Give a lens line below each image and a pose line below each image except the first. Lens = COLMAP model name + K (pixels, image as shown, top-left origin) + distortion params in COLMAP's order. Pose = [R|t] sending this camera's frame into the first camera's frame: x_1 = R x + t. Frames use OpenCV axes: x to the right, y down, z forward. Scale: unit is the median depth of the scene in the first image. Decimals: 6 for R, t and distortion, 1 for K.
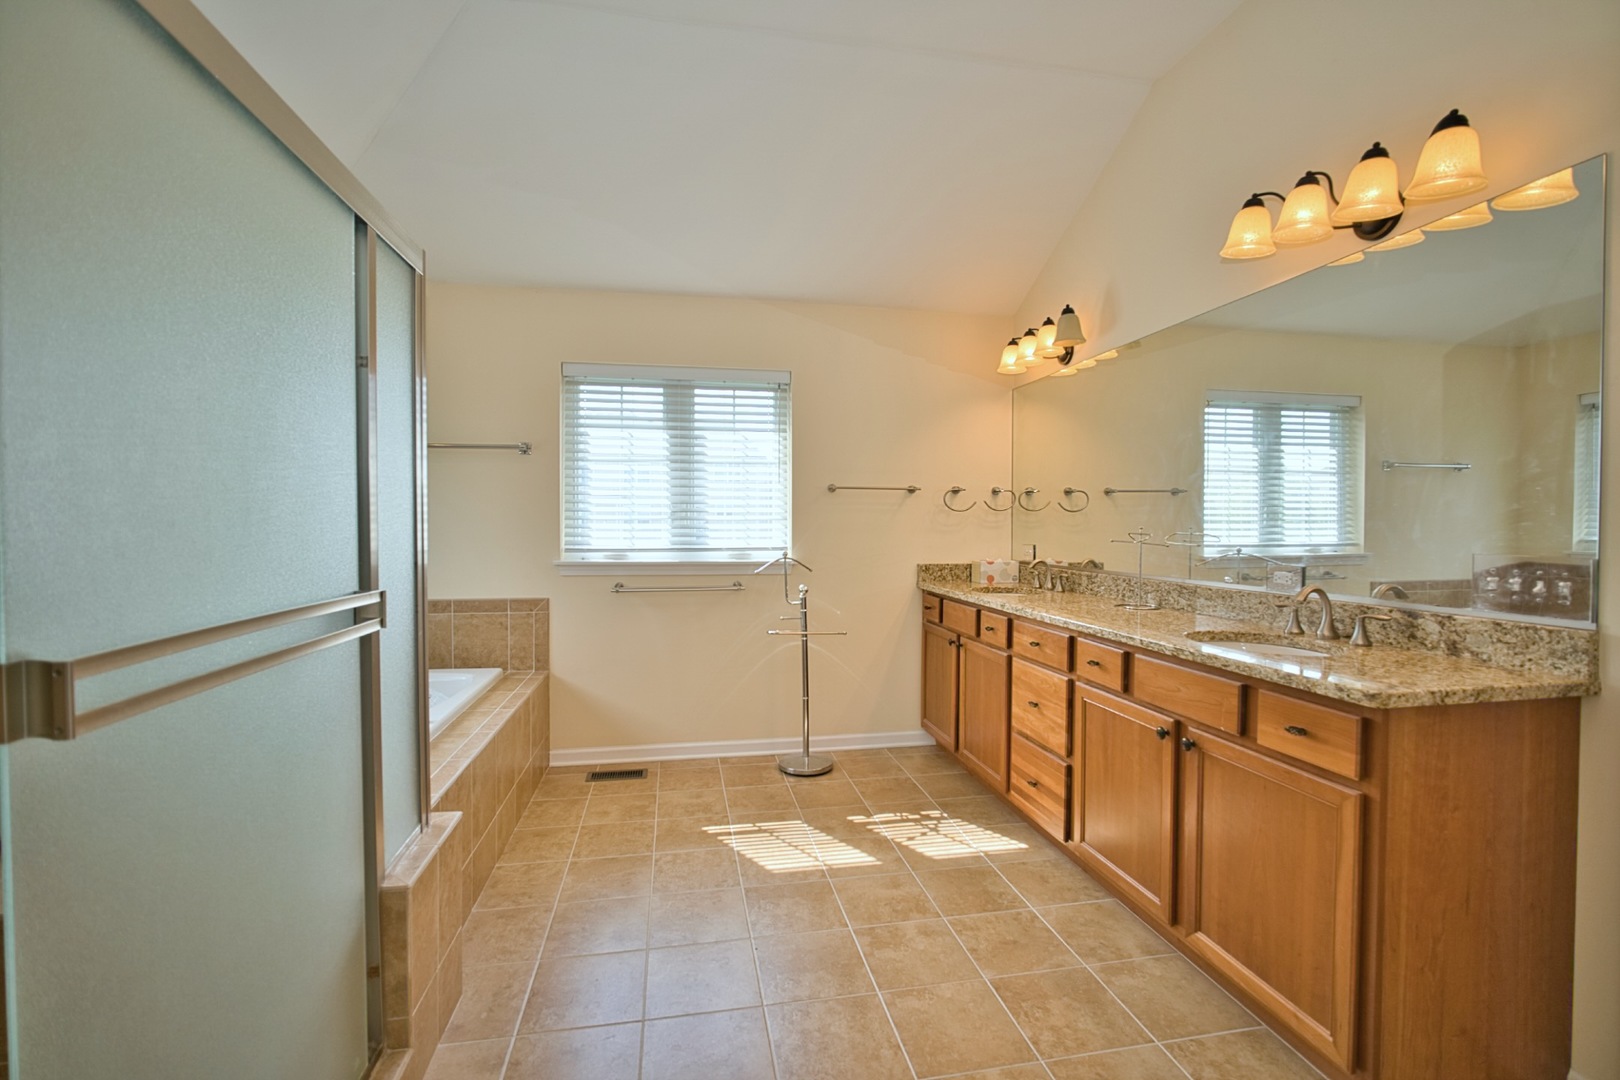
lens RADIAL K [[708.0, 0, 815.8], [0, 708.0, 527.3], [0, 0, 1]] dist [-0.019722, 0.005896]
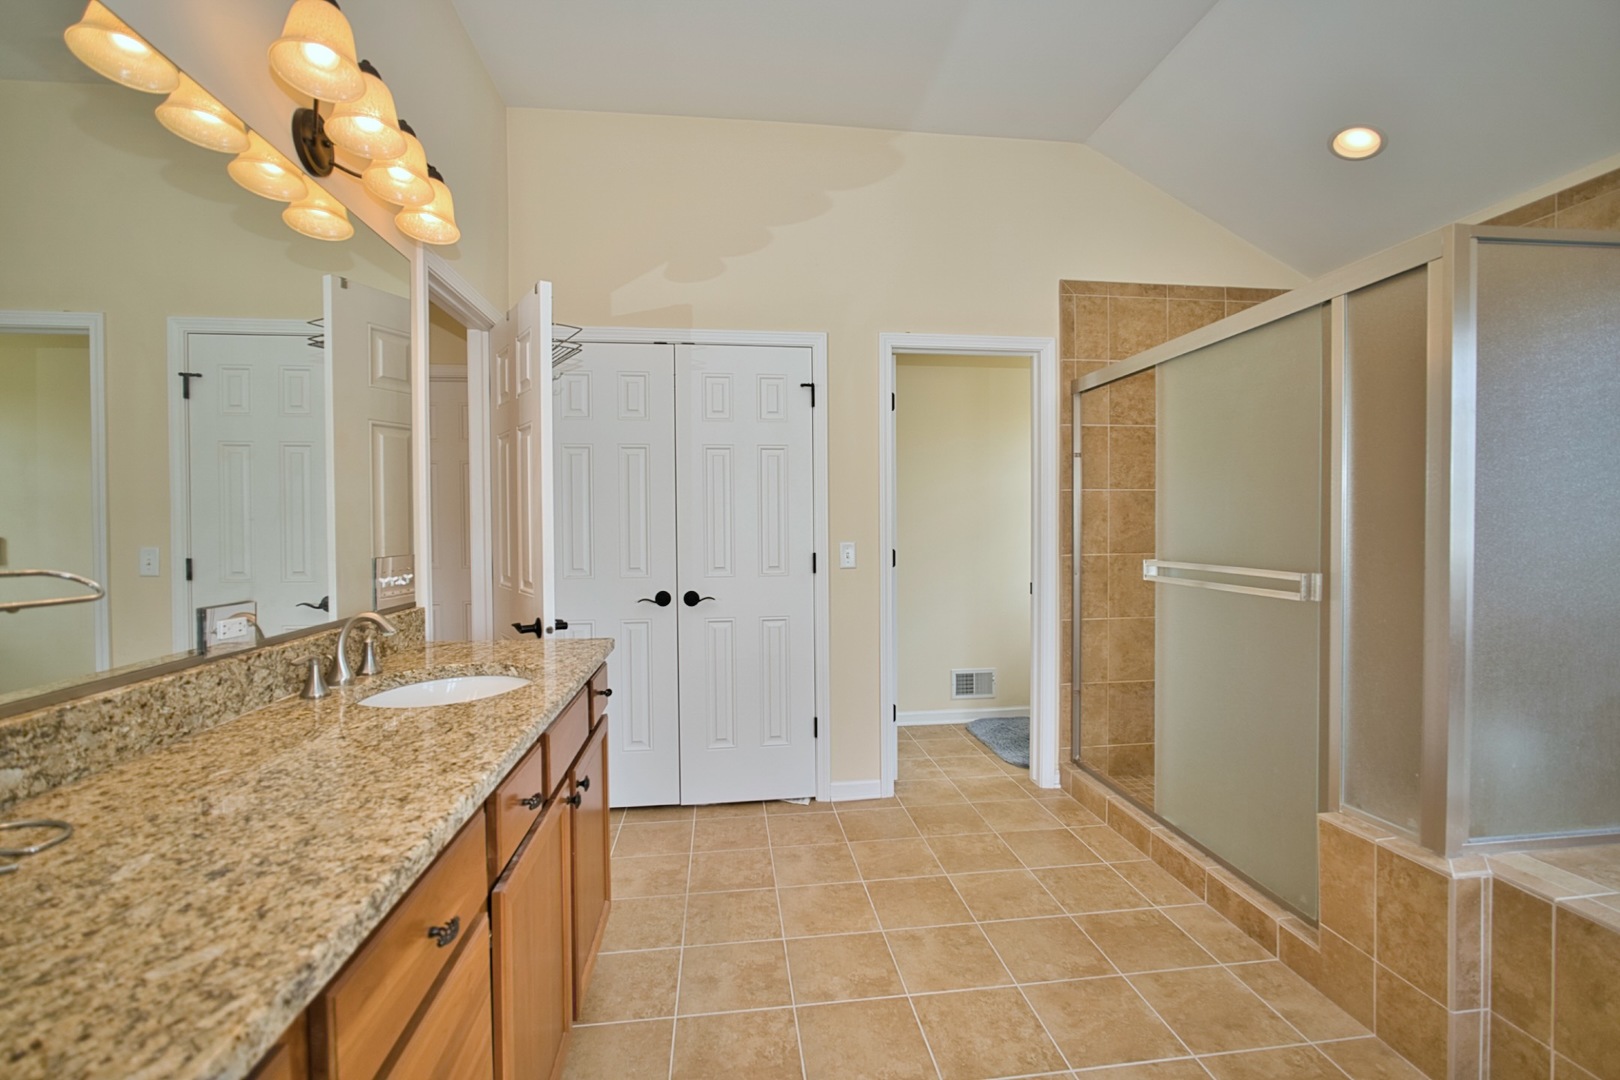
lens RADIAL K [[708.0, 0, 817.7], [0, 708.0, 540.1], [0, 0, 1]] dist [-0.019722, 0.005896]
pose [[-0.998303, 0.000868, 0.058227, 0.186634], [0.002316, 0.999690, 0.024805, -0.012567], [-0.058187, 0.024898, -0.997995, 1.795968]]
